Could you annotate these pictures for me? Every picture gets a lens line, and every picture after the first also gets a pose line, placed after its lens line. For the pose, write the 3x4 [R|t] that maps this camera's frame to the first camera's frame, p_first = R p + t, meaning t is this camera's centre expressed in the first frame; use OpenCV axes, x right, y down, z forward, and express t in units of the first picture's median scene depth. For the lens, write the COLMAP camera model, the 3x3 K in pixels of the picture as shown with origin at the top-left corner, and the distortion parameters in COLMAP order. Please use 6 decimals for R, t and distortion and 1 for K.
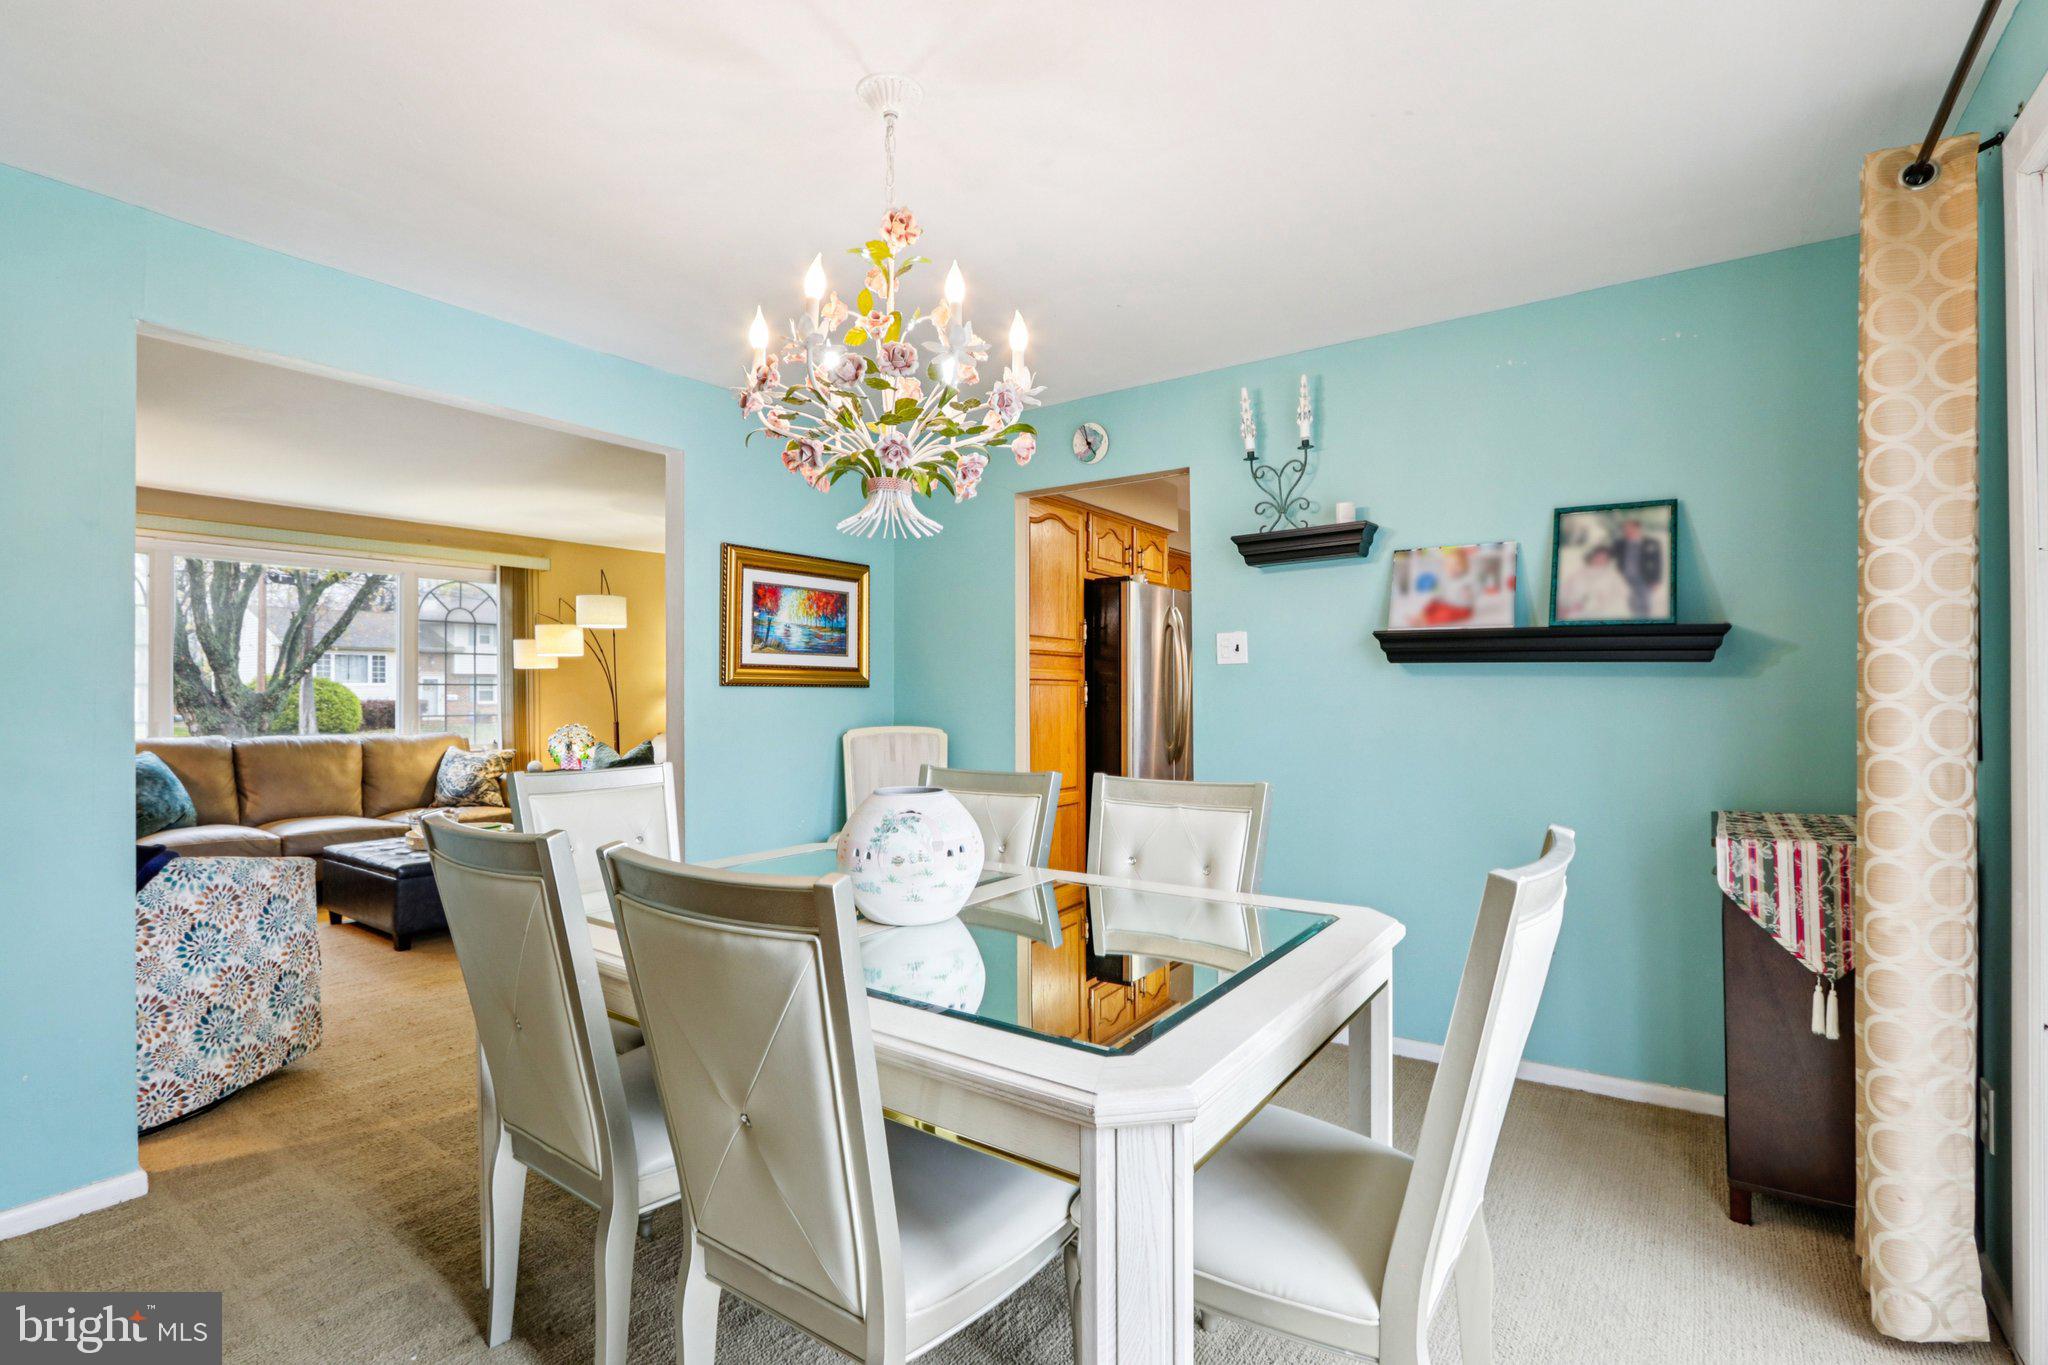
lens RADIAL K [[948.7, 0, 1024.0], [0, 948.7, 682.5], [0, 0, 1]] dist [-0.000908, 0.000404]
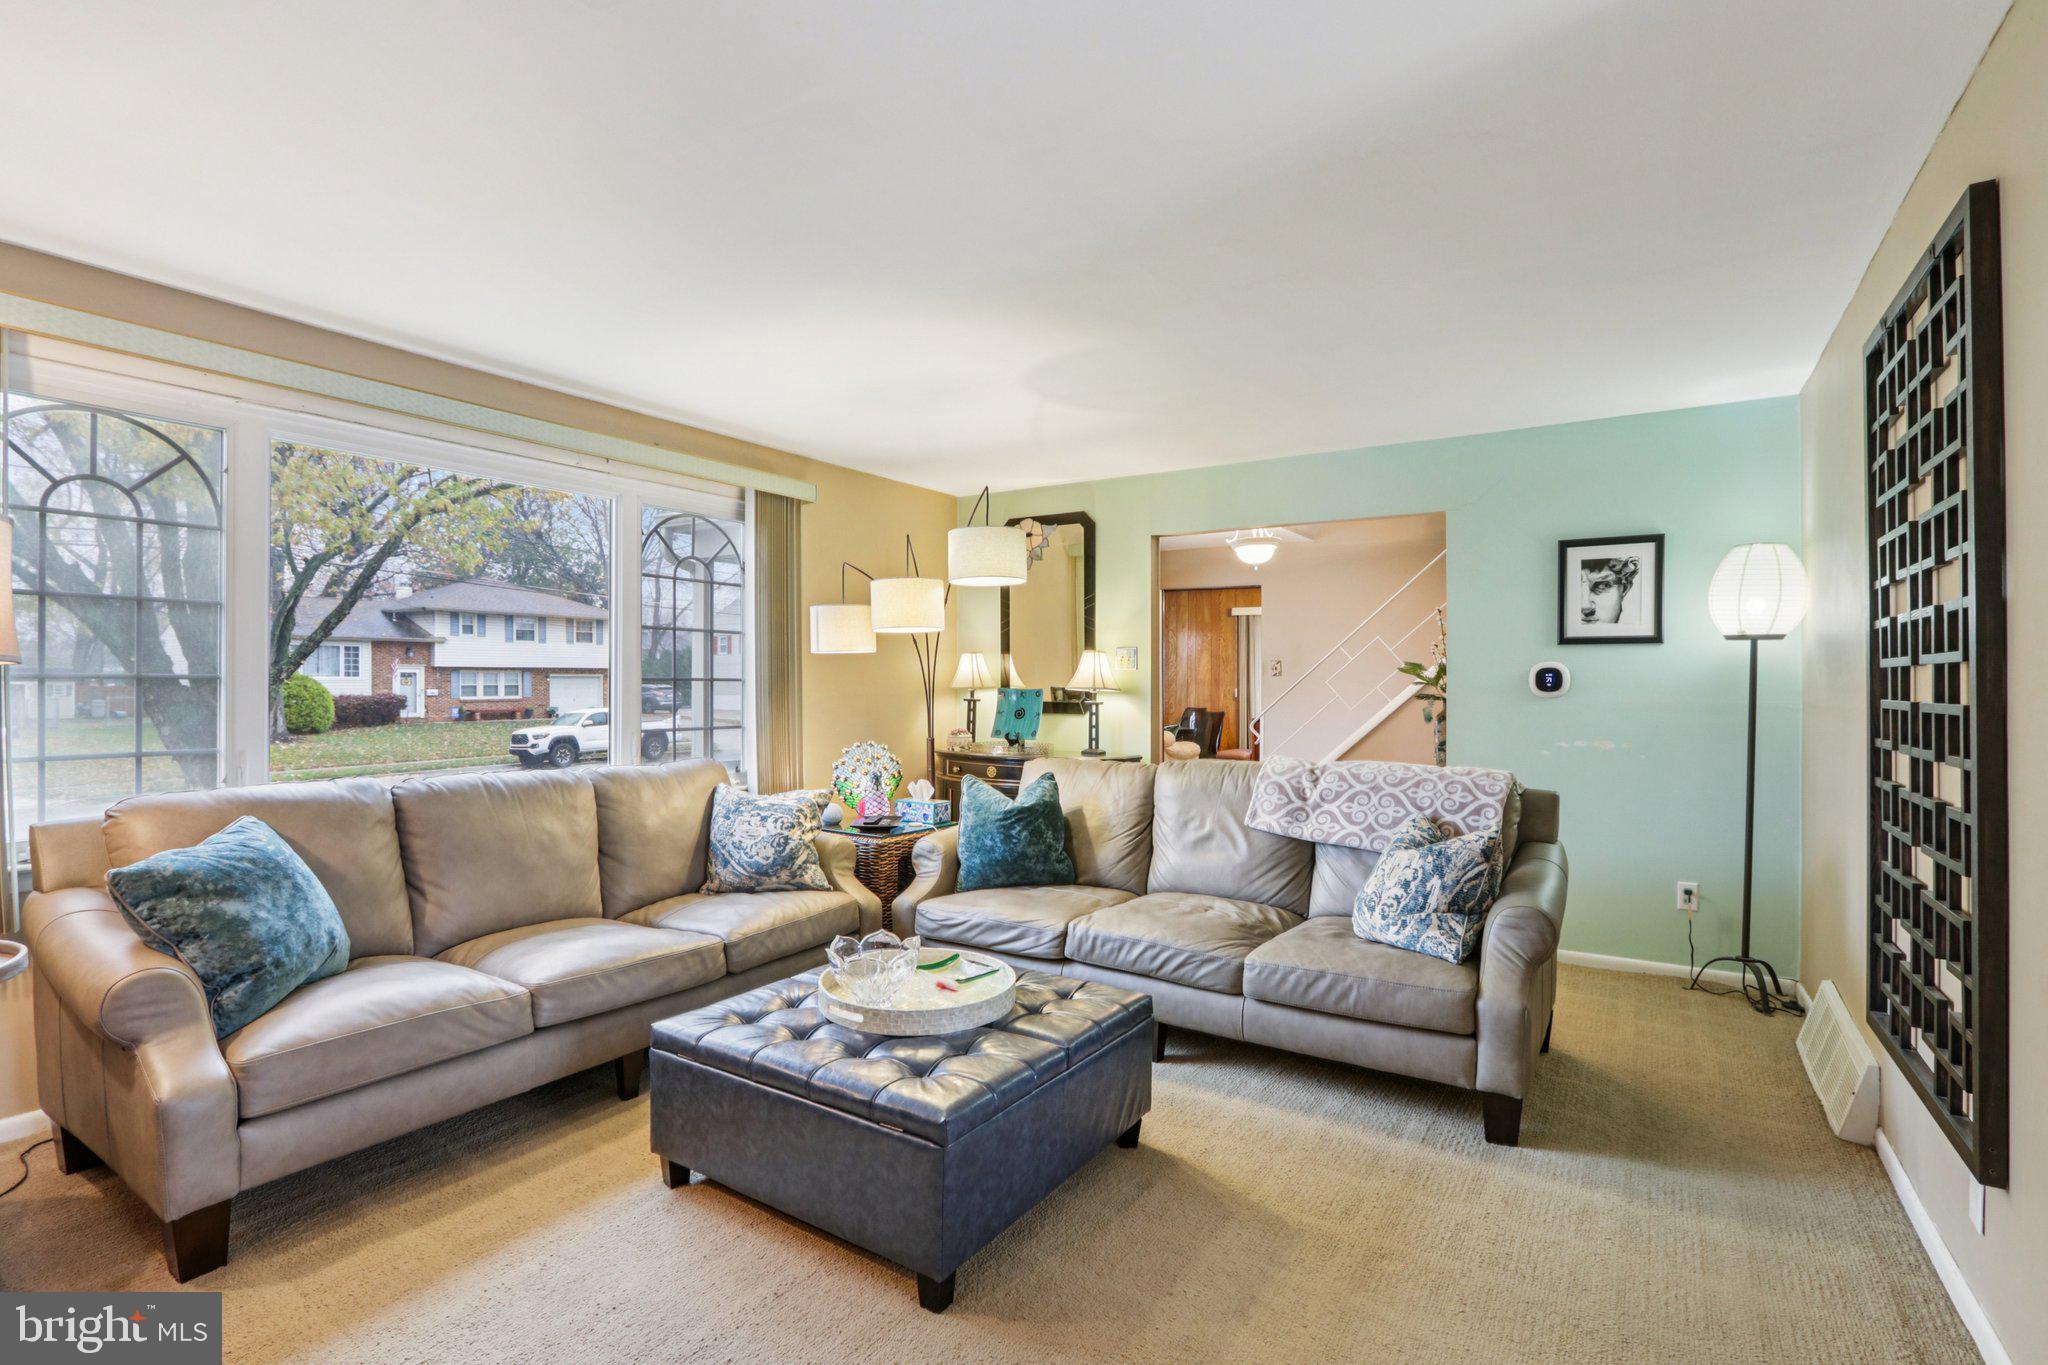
lens RADIAL K [[963.5, 0, 1024.0], [0, 963.5, 682.5], [0, 0, 1]] dist [0.000370, -0.000045]
pose [[0.999572, 0.000933, 0.029253, -0.452696], [-0.001104, 0.999982, 0.005834, 0.000798], [-0.029247, -0.005864, 0.999555, 0.413463]]
